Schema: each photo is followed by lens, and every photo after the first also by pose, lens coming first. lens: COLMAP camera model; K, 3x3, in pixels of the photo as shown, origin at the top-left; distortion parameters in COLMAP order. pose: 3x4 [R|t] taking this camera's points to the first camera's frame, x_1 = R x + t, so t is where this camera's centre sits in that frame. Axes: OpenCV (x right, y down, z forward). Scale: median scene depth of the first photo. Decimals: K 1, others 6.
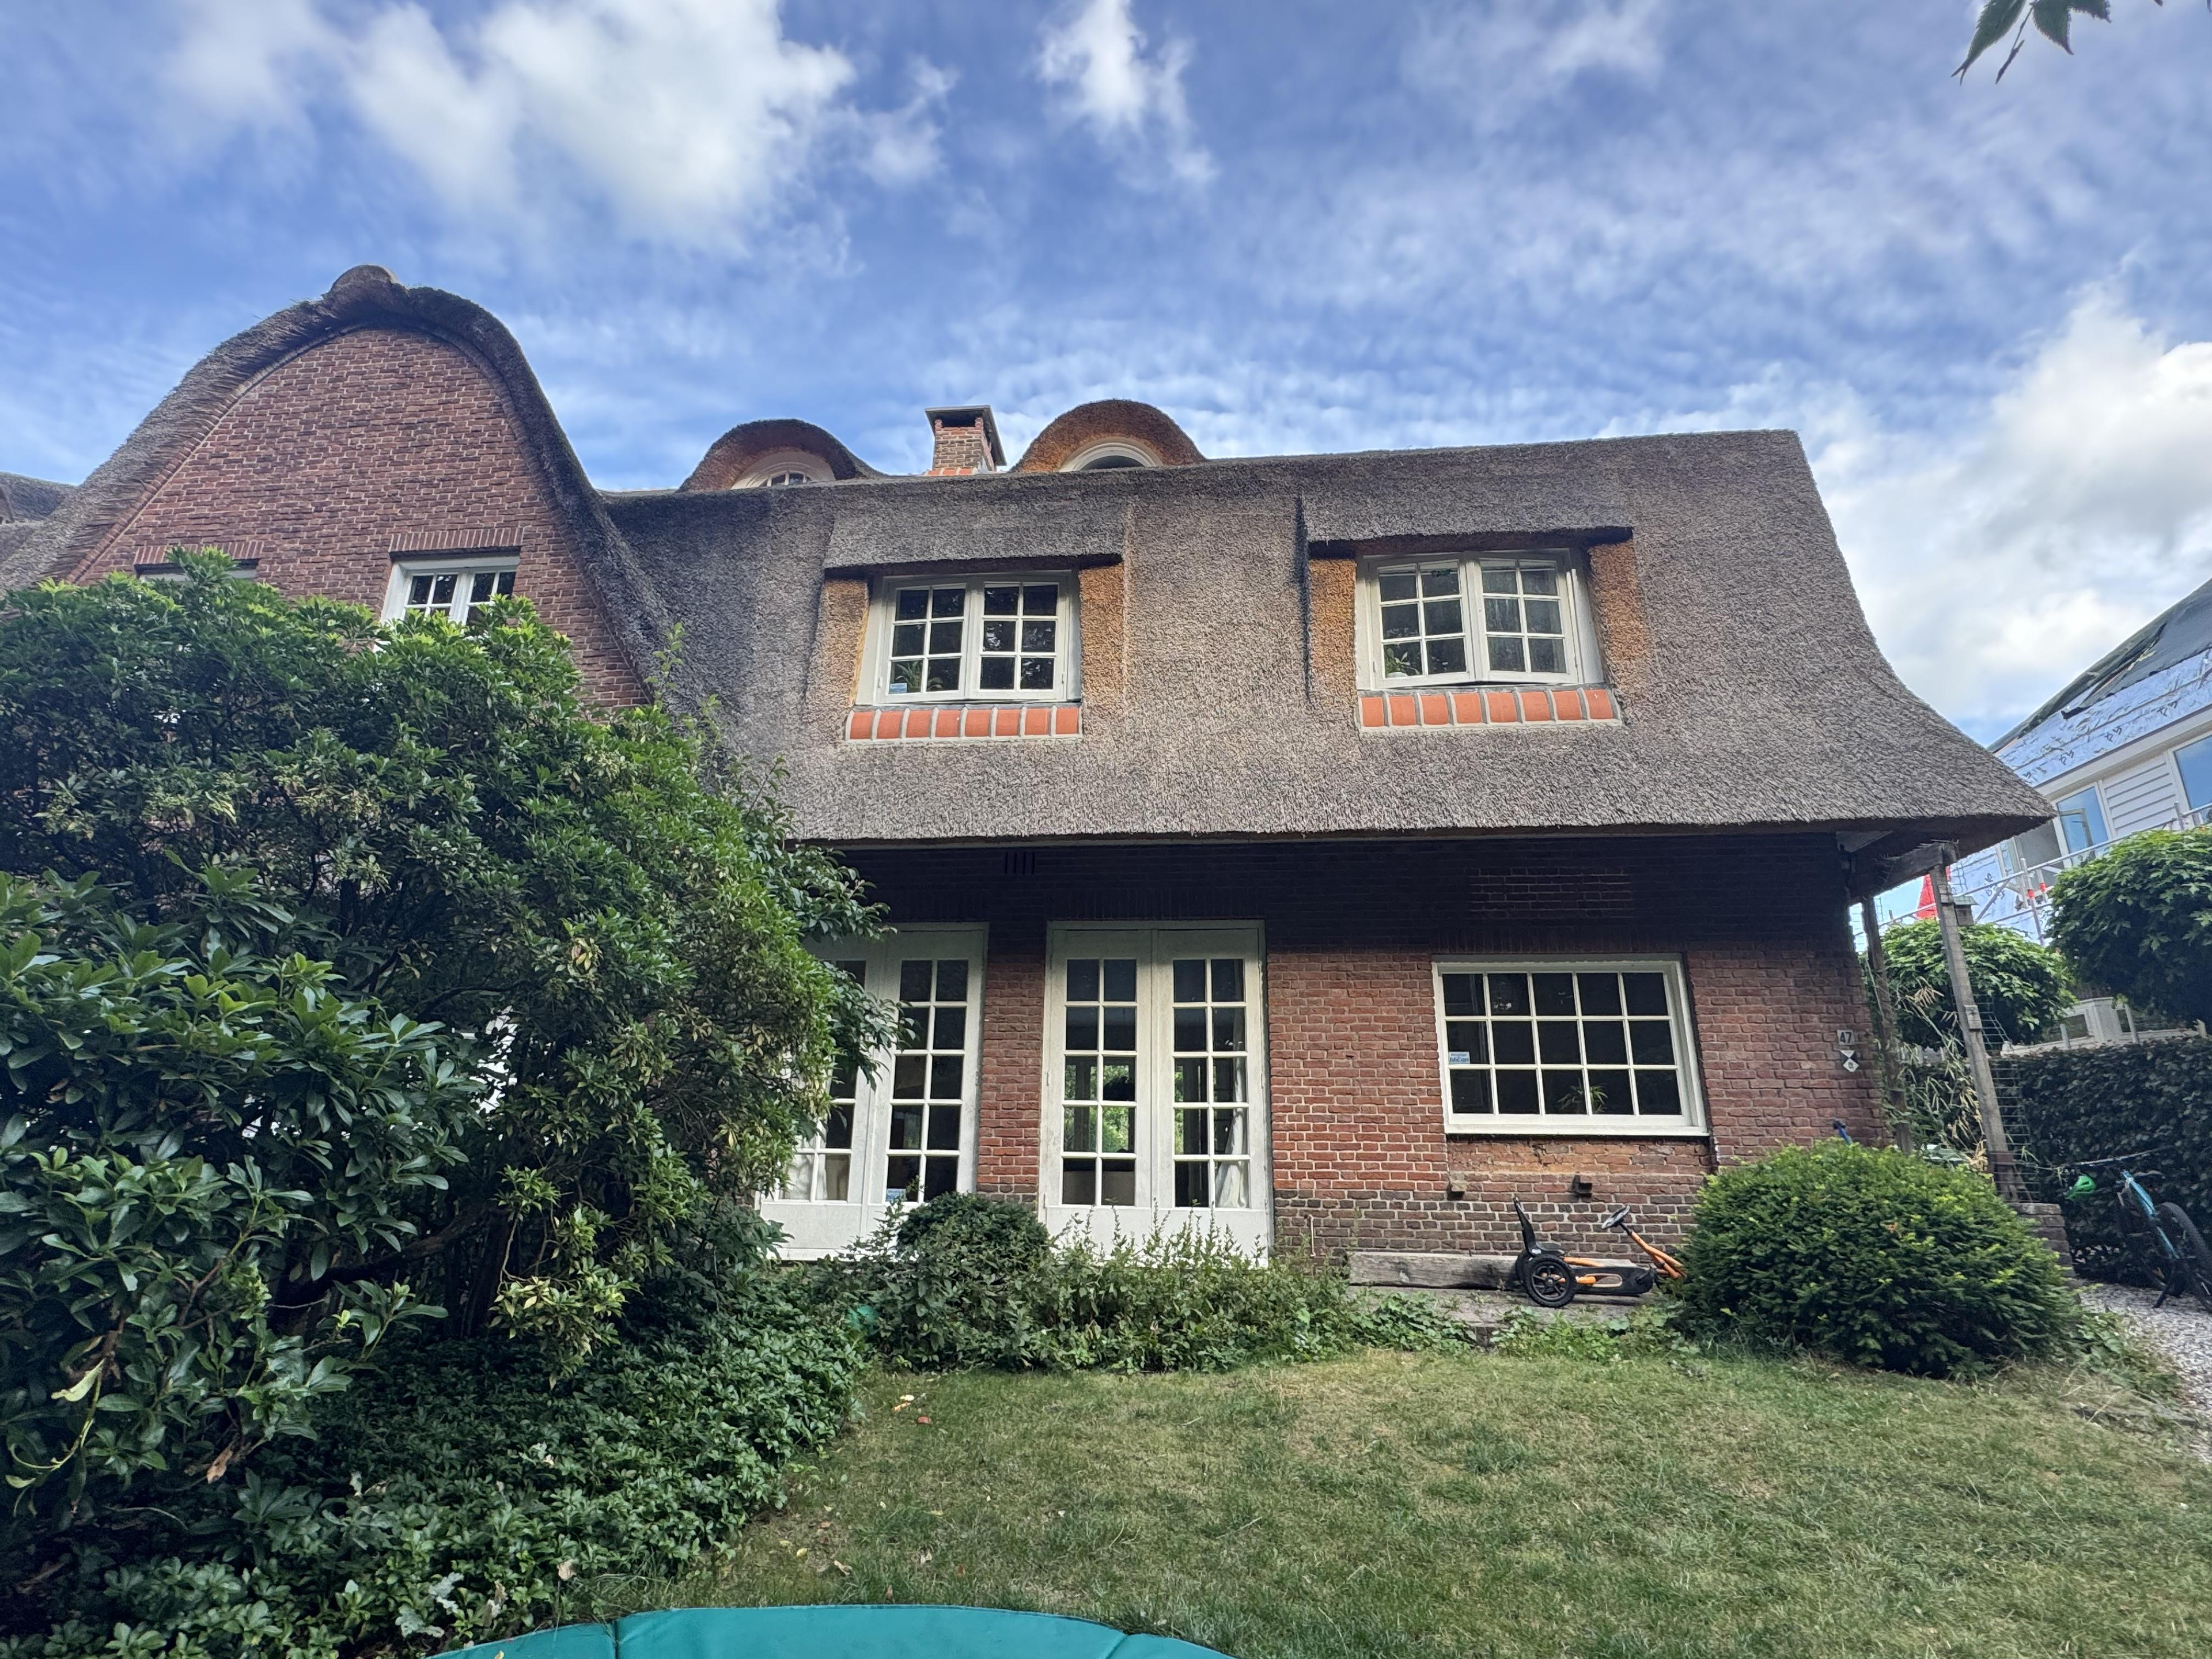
lens RADIAL K [[1100.9, 0, 1106.0], [0, 1100.9, 829.5], [0, 0, 1]] dist [-0.000709, -0.000220]
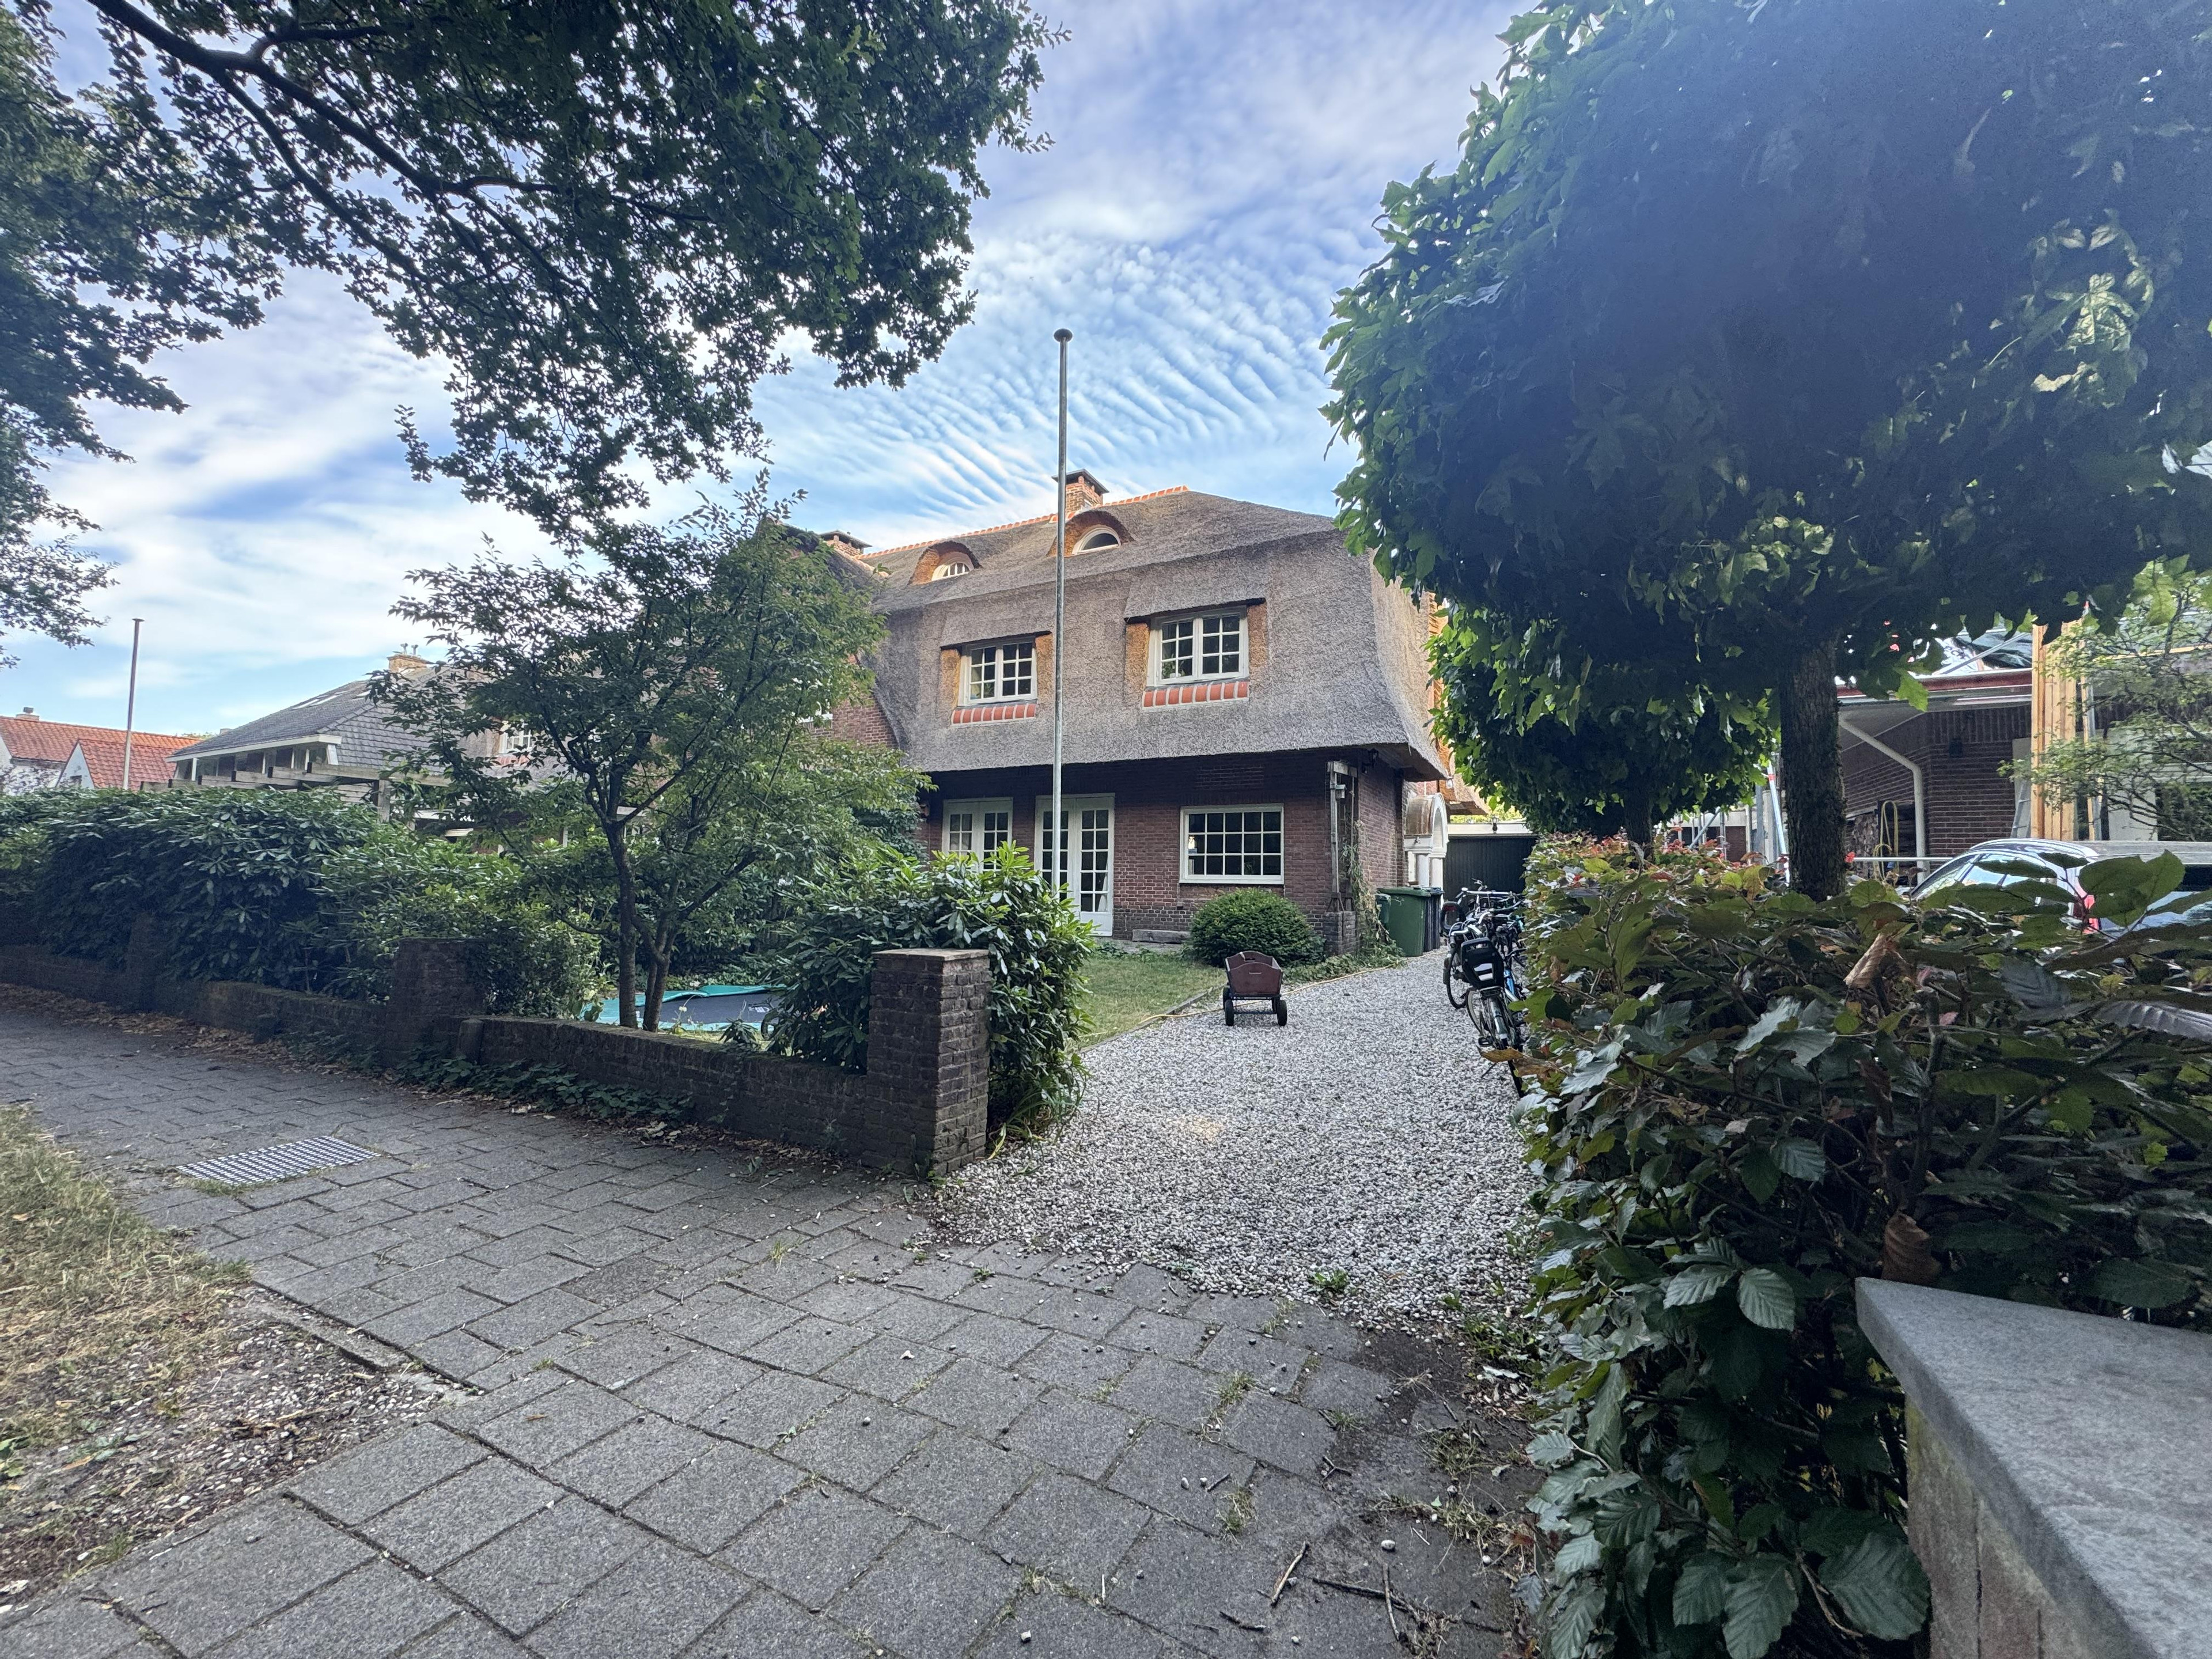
lens RADIAL K [[880.2, 0, 1105.8], [0, 880.2, 832.2], [0, 0, 1]] dist [-0.002800, 0.000054]
pose [[0.928109, -0.021247, -0.371702, 0.816674], [0.106943, 0.971511, 0.211495, -0.232064], [0.356618, -0.236042, 0.903940, -0.695662]]
